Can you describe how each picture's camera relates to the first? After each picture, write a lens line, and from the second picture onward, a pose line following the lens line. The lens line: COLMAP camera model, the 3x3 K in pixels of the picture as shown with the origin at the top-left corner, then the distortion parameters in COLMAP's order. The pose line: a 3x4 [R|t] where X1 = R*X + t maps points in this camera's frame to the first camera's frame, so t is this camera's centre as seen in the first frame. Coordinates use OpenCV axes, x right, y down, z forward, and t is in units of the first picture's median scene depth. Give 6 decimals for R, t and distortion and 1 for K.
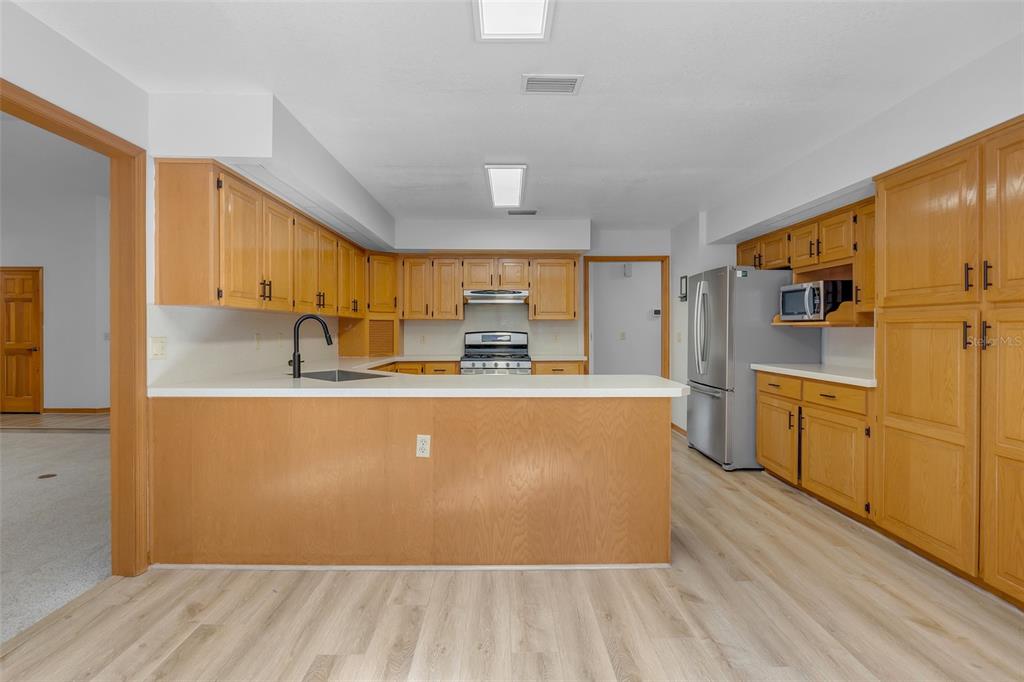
lens RADIAL K [[482.5, 0, 510.4], [0, 482.5, 331.3], [0, 0, 1]] dist [-0.019775, -0.000413]
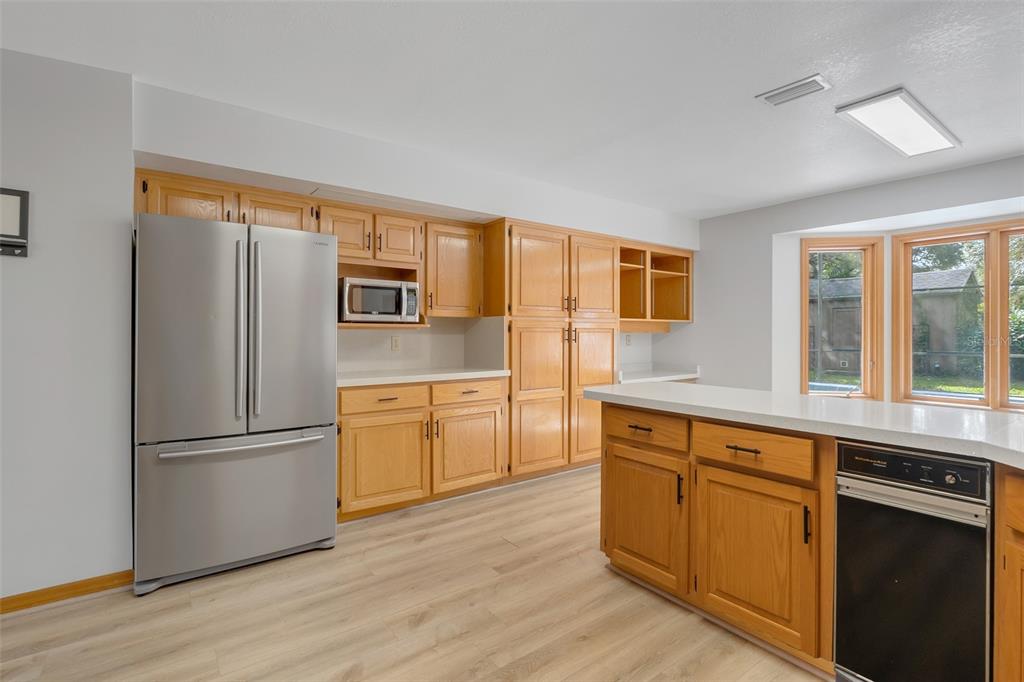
lens RADIAL K [[482.5, 0, 510.4], [0, 482.5, 331.3], [0, 0, 1]] dist [-0.019775, -0.000413]
pose [[-0.583488, 0.000004, 0.812122, -0.238435], [0.001565, 0.999998, 0.001120, -0.005355], [-0.812120, 0.001925, -0.583487, 1.260801]]
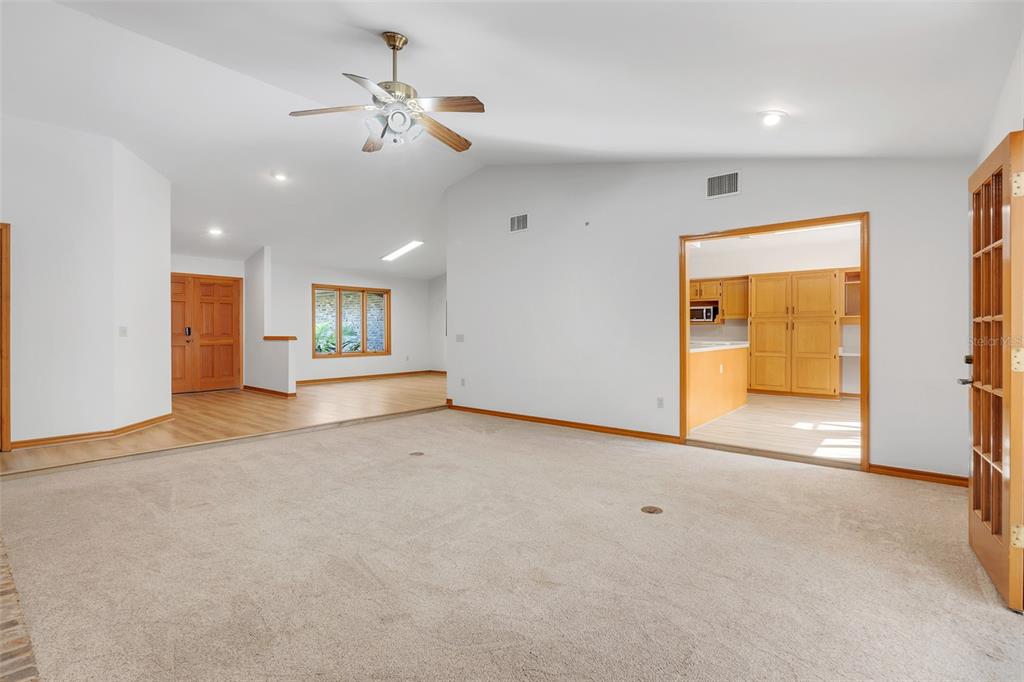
lens RADIAL K [[482.5, 0, 510.4], [0, 482.5, 331.3], [0, 0, 1]] dist [-0.019775, -0.000413]
pose [[0.654979, -0.002442, 0.755643, -1.784032], [0.002964, 0.999995, 0.000663, 0.020656], [-0.755642, 0.001806, 0.654983, 0.107638]]
